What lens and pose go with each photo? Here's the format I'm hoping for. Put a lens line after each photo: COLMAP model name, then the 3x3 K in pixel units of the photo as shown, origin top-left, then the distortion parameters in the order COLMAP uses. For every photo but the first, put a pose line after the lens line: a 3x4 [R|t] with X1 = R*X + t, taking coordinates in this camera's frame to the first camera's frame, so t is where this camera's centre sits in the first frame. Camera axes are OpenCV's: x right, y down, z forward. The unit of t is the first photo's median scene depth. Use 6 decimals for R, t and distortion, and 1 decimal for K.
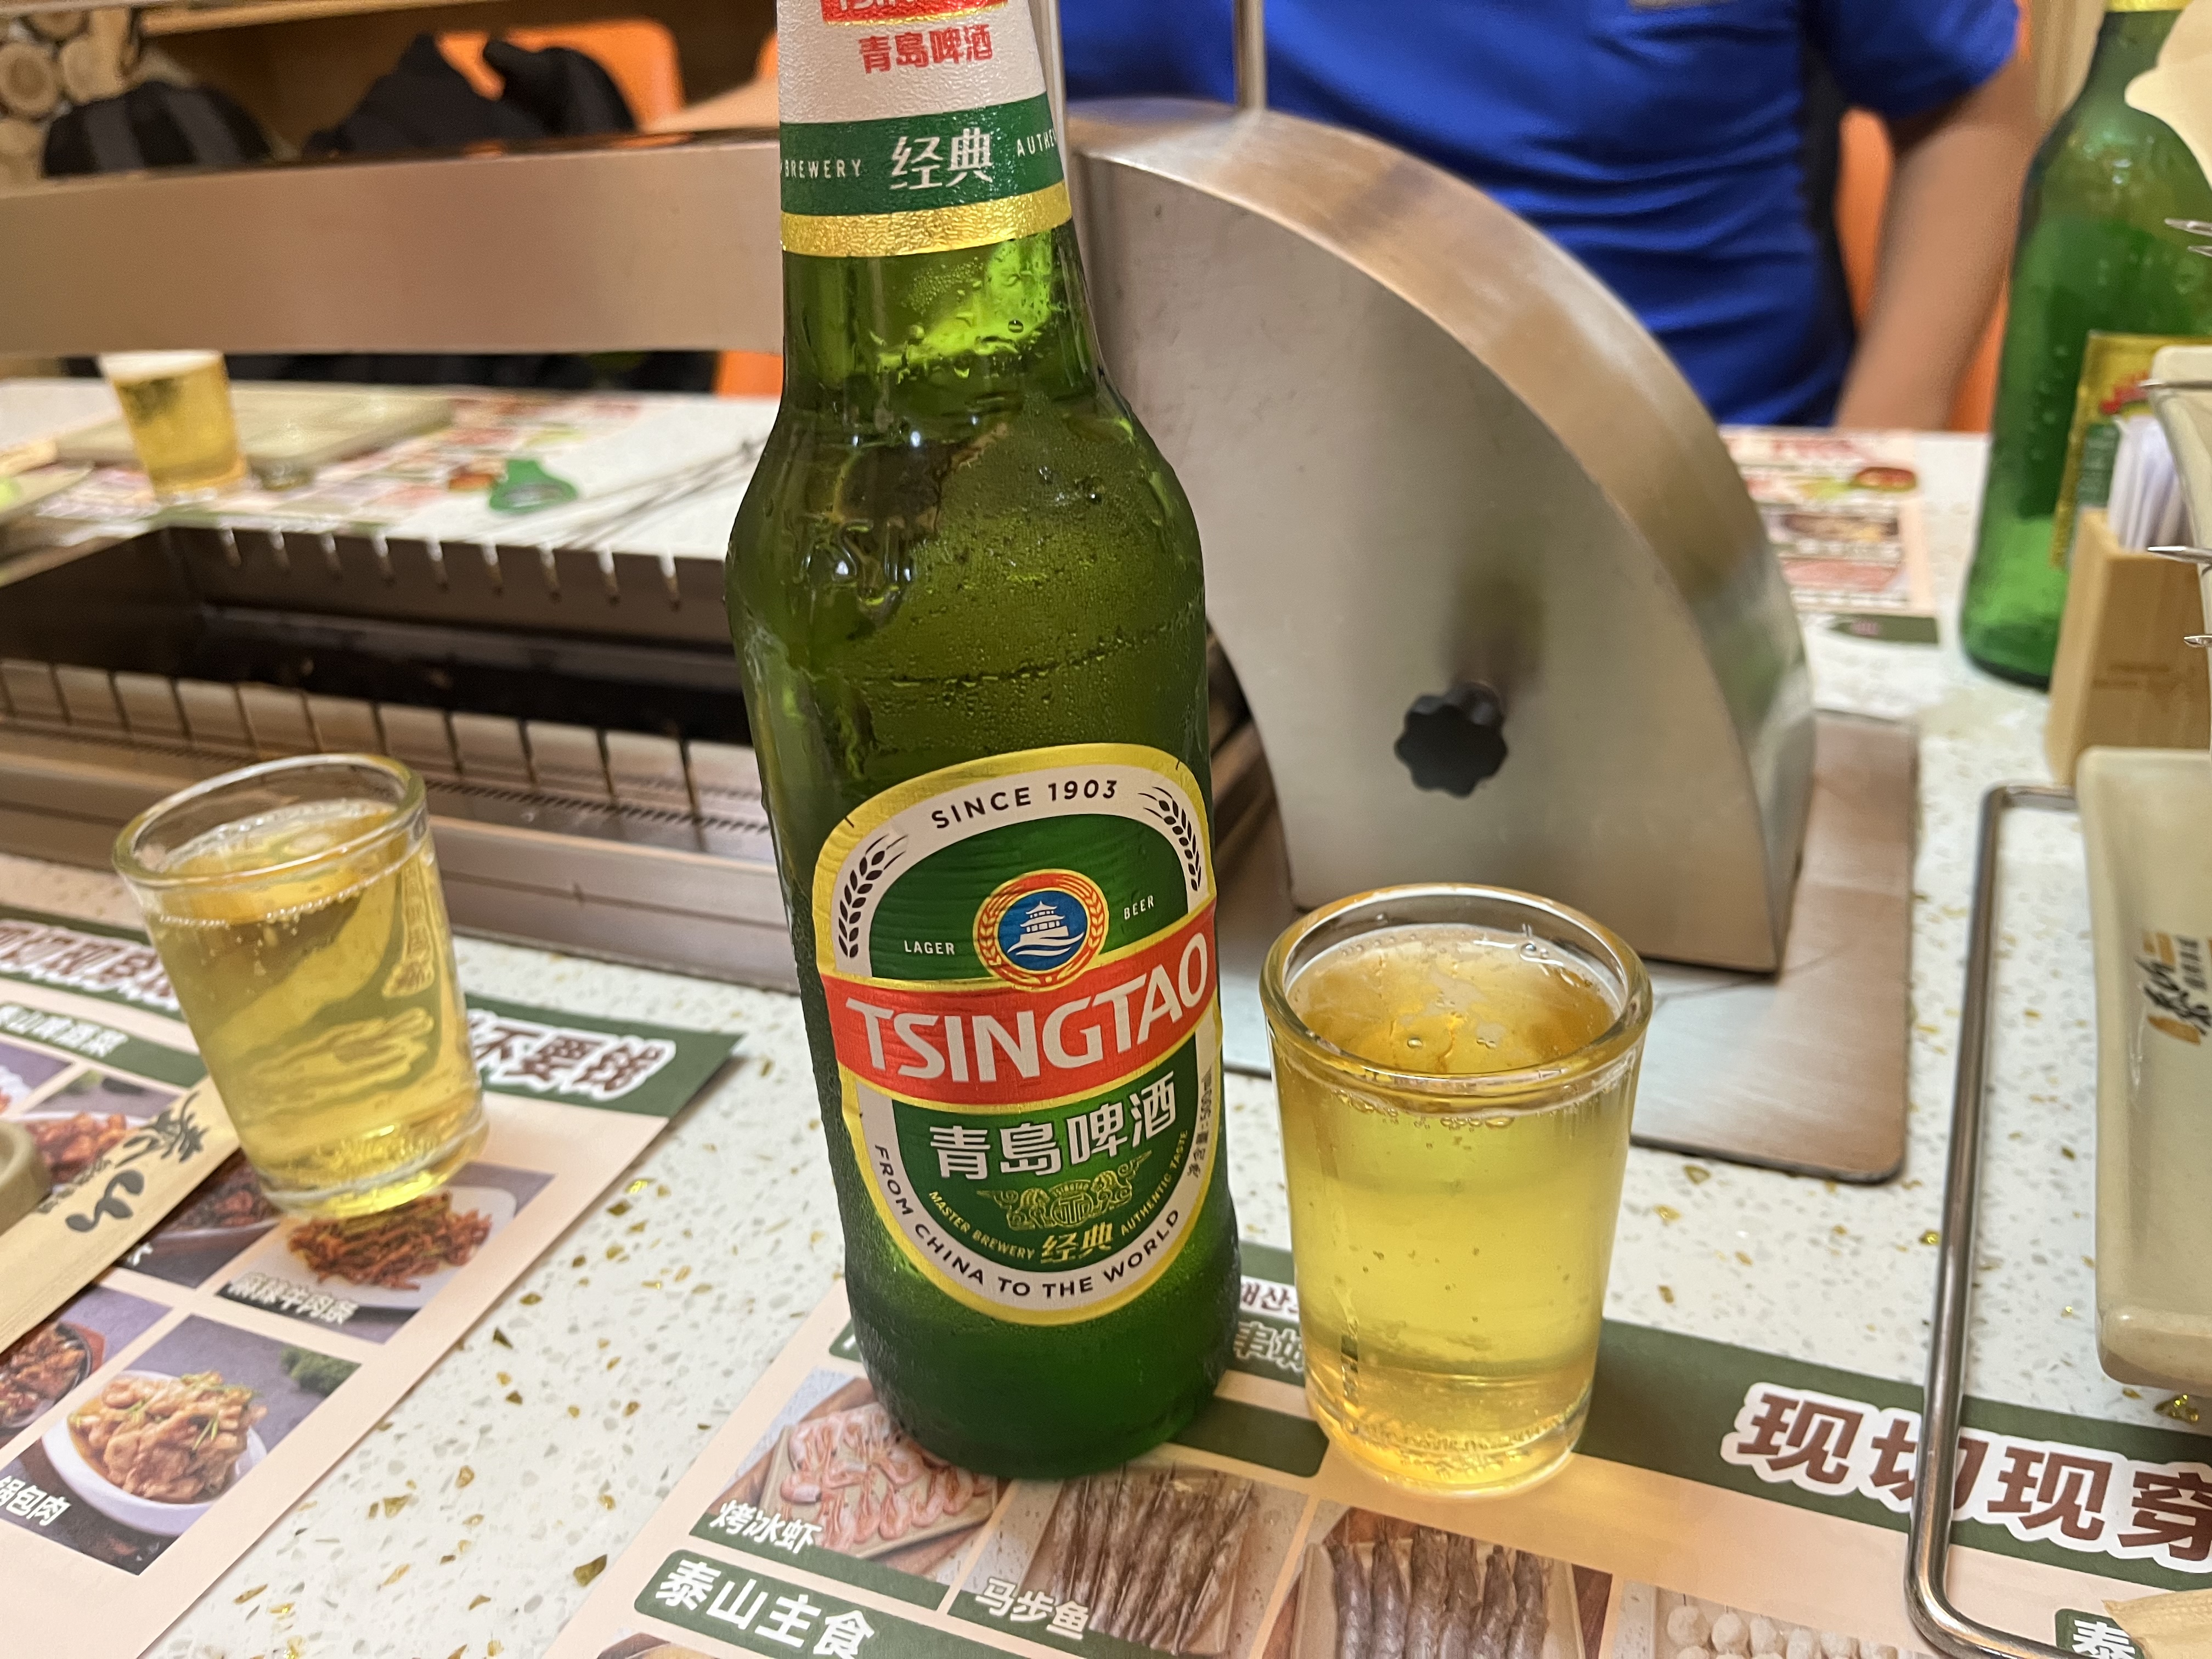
lens RADIAL K [[1720.6, 0, 1107.2], [0, 1720.6, 829.4], [0, 0, 1]] dist [0.021511, -0.021749]
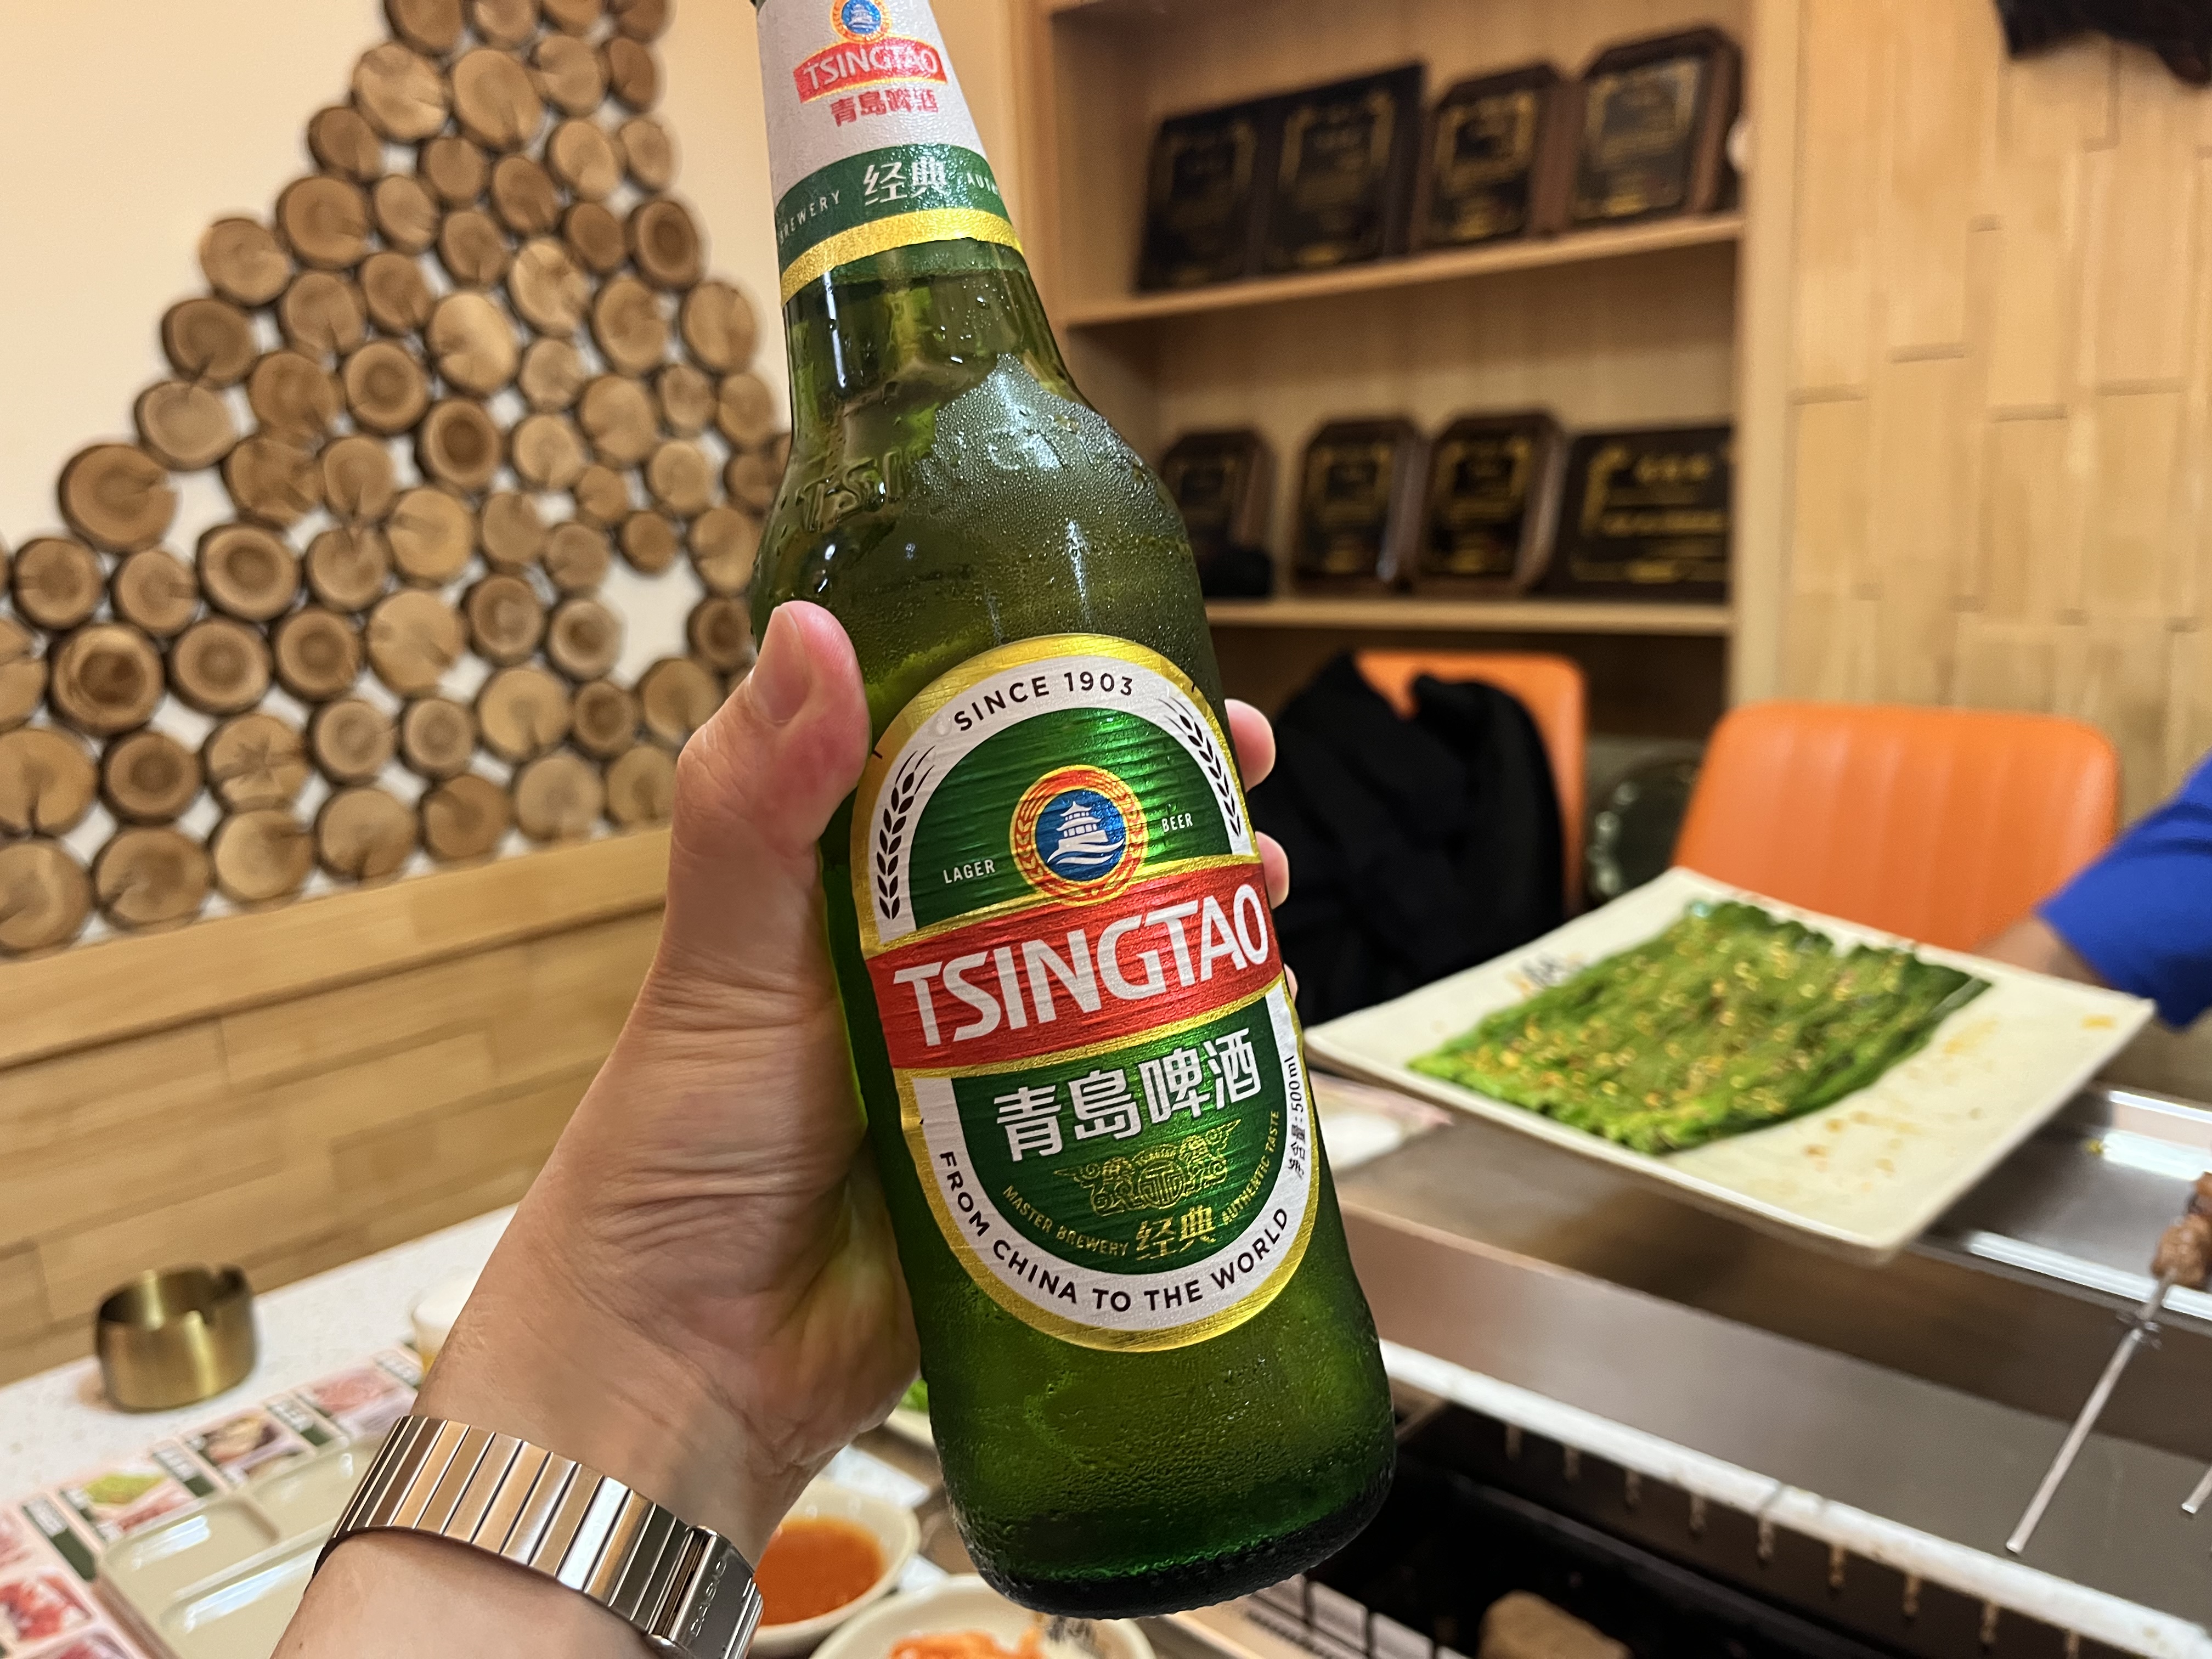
lens RADIAL K [[1720.6, 0, 1105.7], [0, 1720.6, 830.7], [0, 0, 1]] dist [0.021511, -0.021749]
pose [[0.987922, -0.154130, -0.015916, -0.006921], [0.130140, 0.881104, -0.454664, 0.483191], [0.084101, 0.447101, 0.890521, 0.118255]]
